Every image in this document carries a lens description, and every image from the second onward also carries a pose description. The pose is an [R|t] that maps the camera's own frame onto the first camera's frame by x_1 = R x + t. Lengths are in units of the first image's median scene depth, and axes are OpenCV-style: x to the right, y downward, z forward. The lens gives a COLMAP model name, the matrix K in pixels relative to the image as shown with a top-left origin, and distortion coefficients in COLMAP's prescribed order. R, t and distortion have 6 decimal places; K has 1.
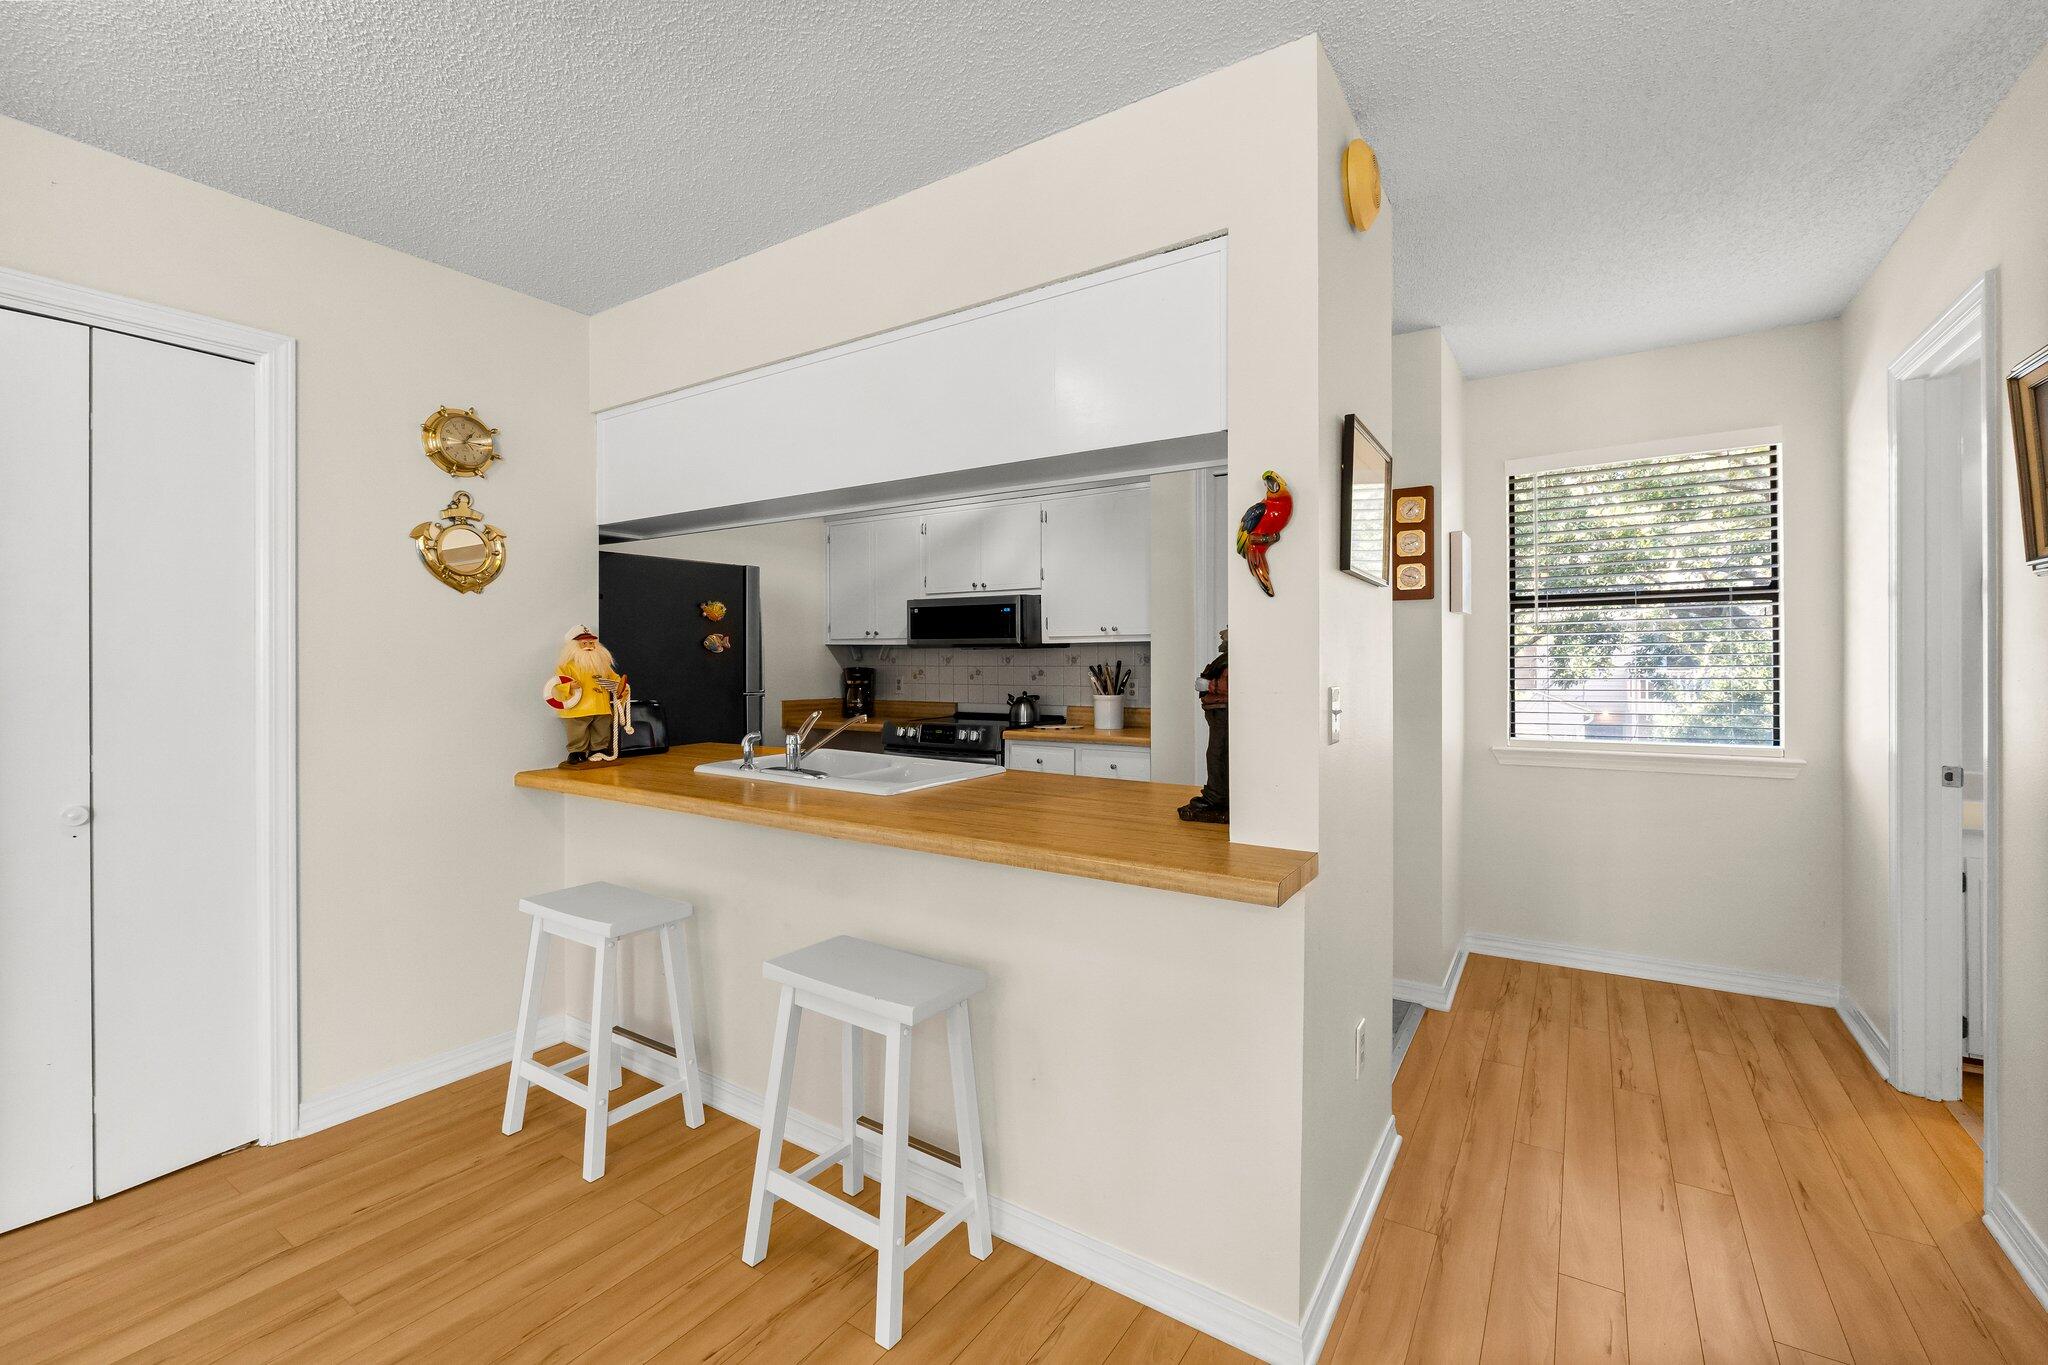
lens RADIAL K [[860.7, 0, 1037.6], [0, 860.7, 660.2], [0, 0, 1]] dist [-0.001651, -0.000970]
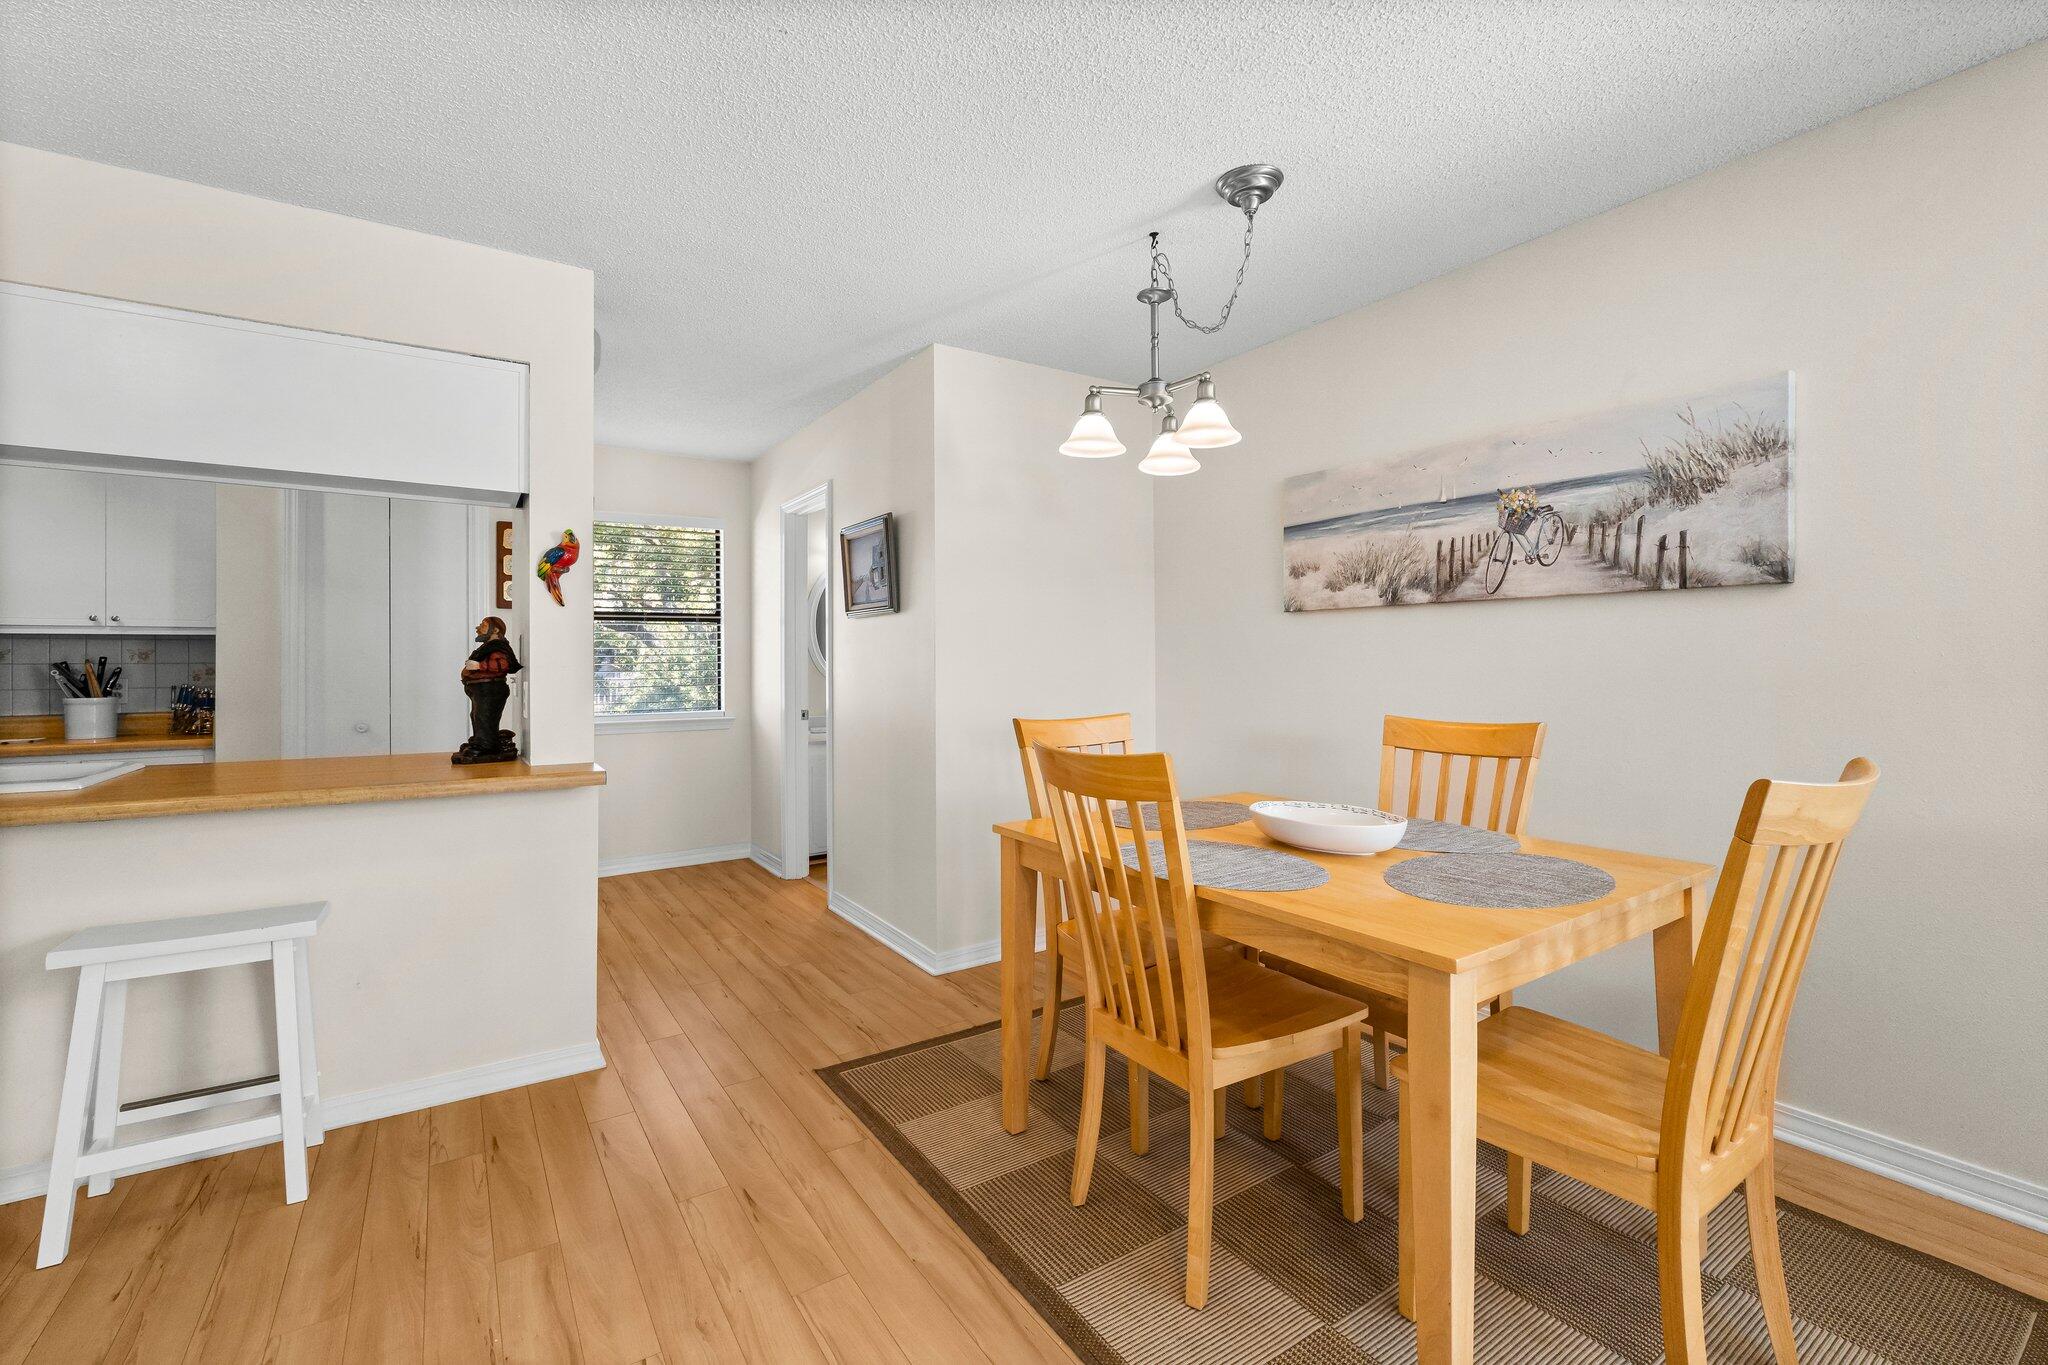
lens RADIAL K [[860.7, 0, 1029.6], [0, 860.7, 666.7], [0, 0, 1]] dist [-0.001651, -0.000970]
pose [[0.395739, 0.001149, 0.918362, -0.382736], [0.004849, 0.999983, -0.003341, 0.020704], [-0.918350, 0.005775, 0.395727, -0.188290]]
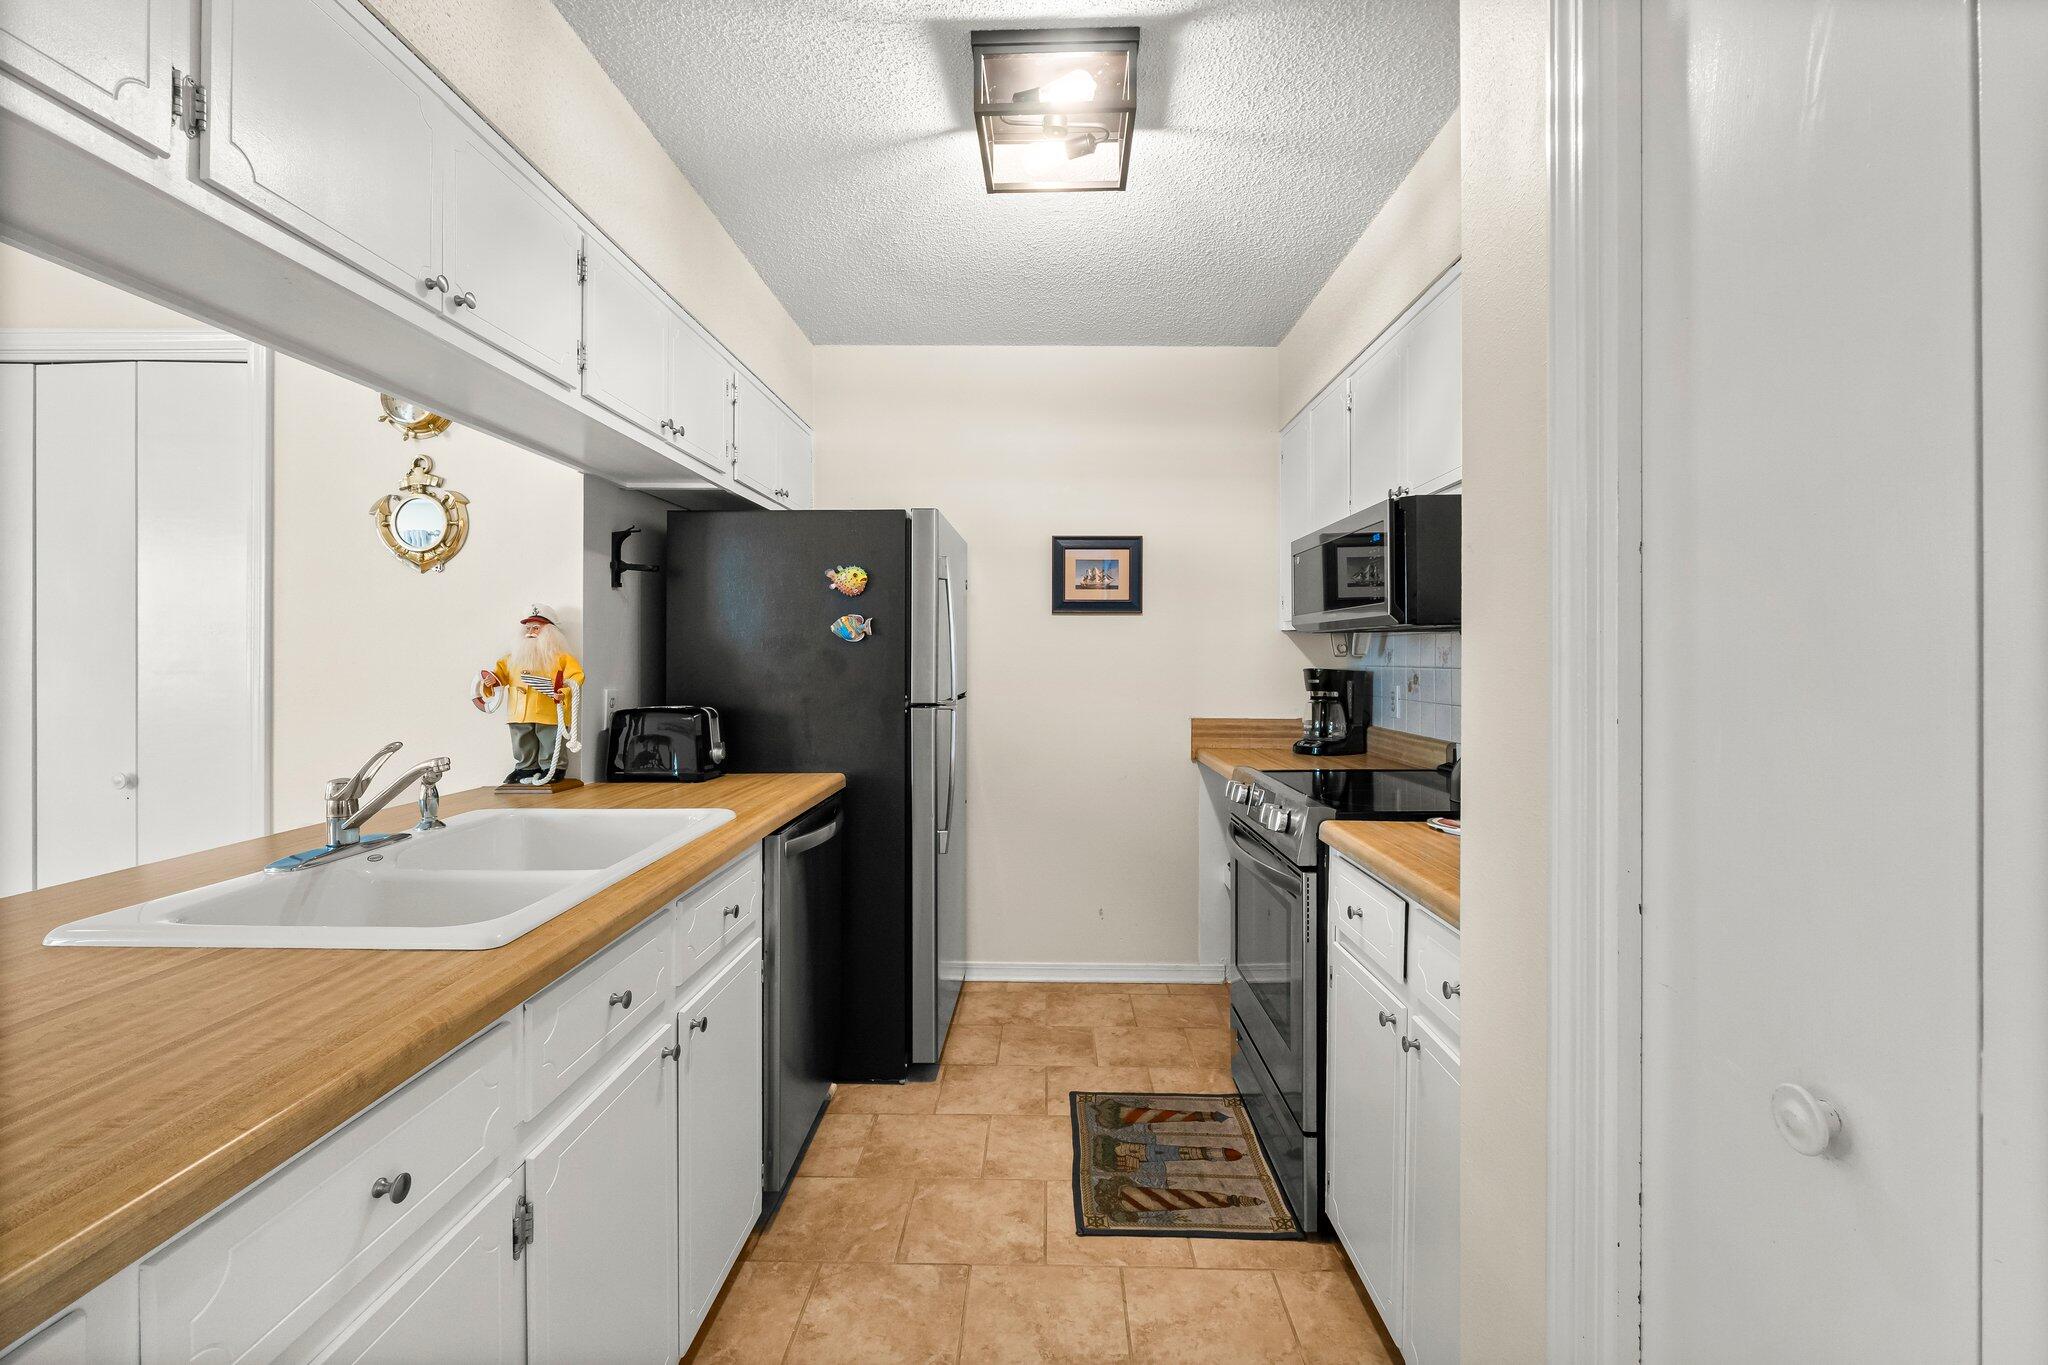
lens RADIAL K [[922.3, 0, 1028.8], [0, 922.3, 663.6], [0, 0, 1]] dist [-0.000070, -0.000001]
pose [[0.525647, 0.008277, -0.850663, 0.314794], [-0.005327, 0.999965, 0.006438, 0.002667], [0.850686, 0.001147, 0.525673, 0.737794]]
